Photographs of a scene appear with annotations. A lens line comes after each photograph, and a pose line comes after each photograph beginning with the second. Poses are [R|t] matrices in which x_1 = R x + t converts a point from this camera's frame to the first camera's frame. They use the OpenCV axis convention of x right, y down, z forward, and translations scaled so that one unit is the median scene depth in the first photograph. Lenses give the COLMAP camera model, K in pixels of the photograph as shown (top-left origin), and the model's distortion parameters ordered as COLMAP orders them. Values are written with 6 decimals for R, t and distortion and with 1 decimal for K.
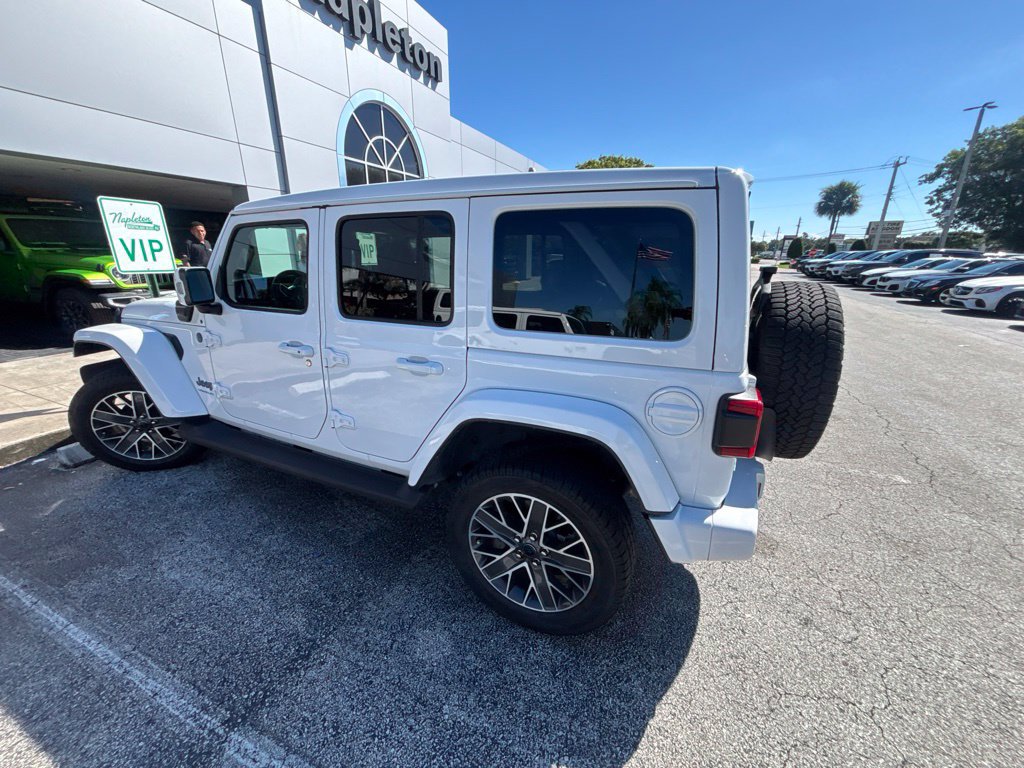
lens RADIAL K [[409.5, 0, 509.3], [0, 409.5, 384.9], [0, 0, 1]] dist [0.002187, -0.000593]
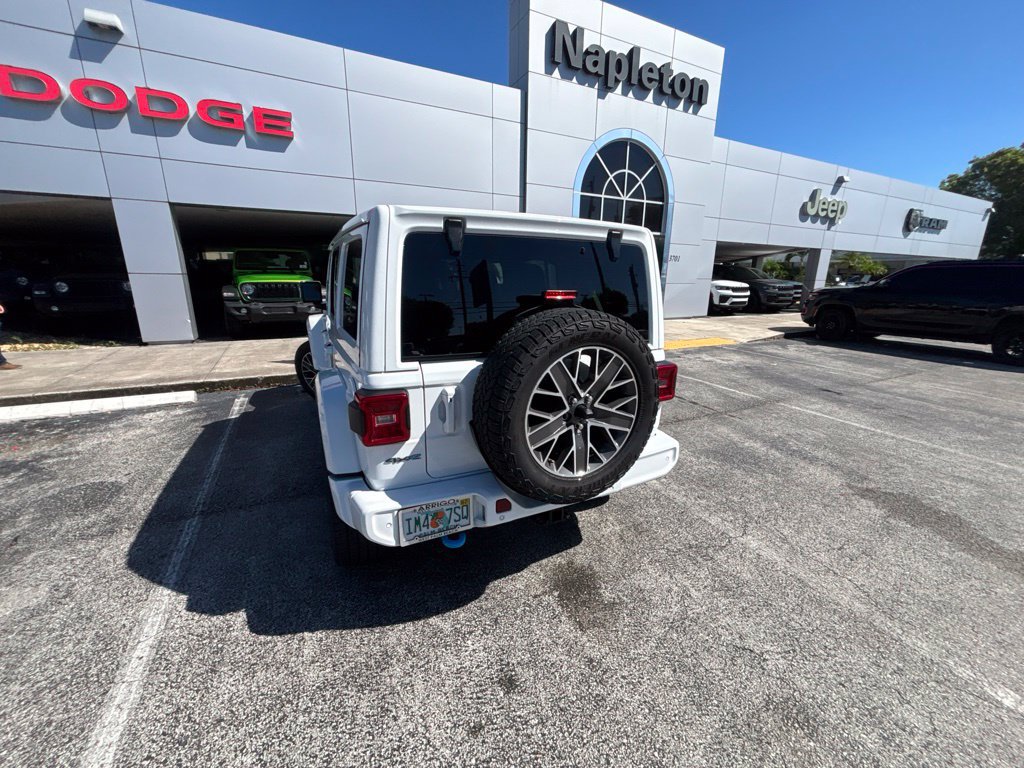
lens RADIAL K [[409.5, 0, 510.0], [0, 409.5, 385.3], [0, 0, 1]] dist [0.002187, -0.000593]
pose [[0.770924, 0.174442, -0.612573, 0.854086], [-0.208025, 0.977981, 0.016700, -0.052197], [0.601998, 0.114556, 0.790238, 0.162733]]
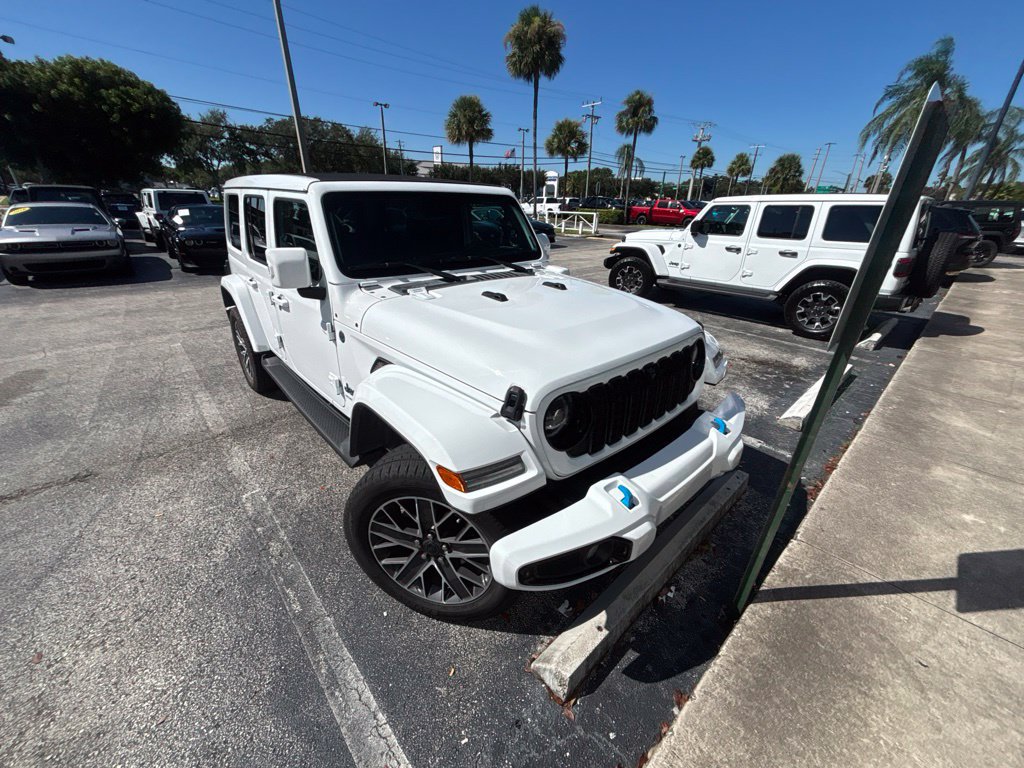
lens RADIAL K [[409.5, 0, 509.8], [0, 409.5, 385.4], [0, 0, 1]] dist [0.002187, -0.000593]
pose [[-0.911723, -0.194093, 0.362062, -1.121179], [0.101088, 0.748248, 0.655672, -0.730973], [-0.398174, 0.634391, -0.662575, 2.013811]]
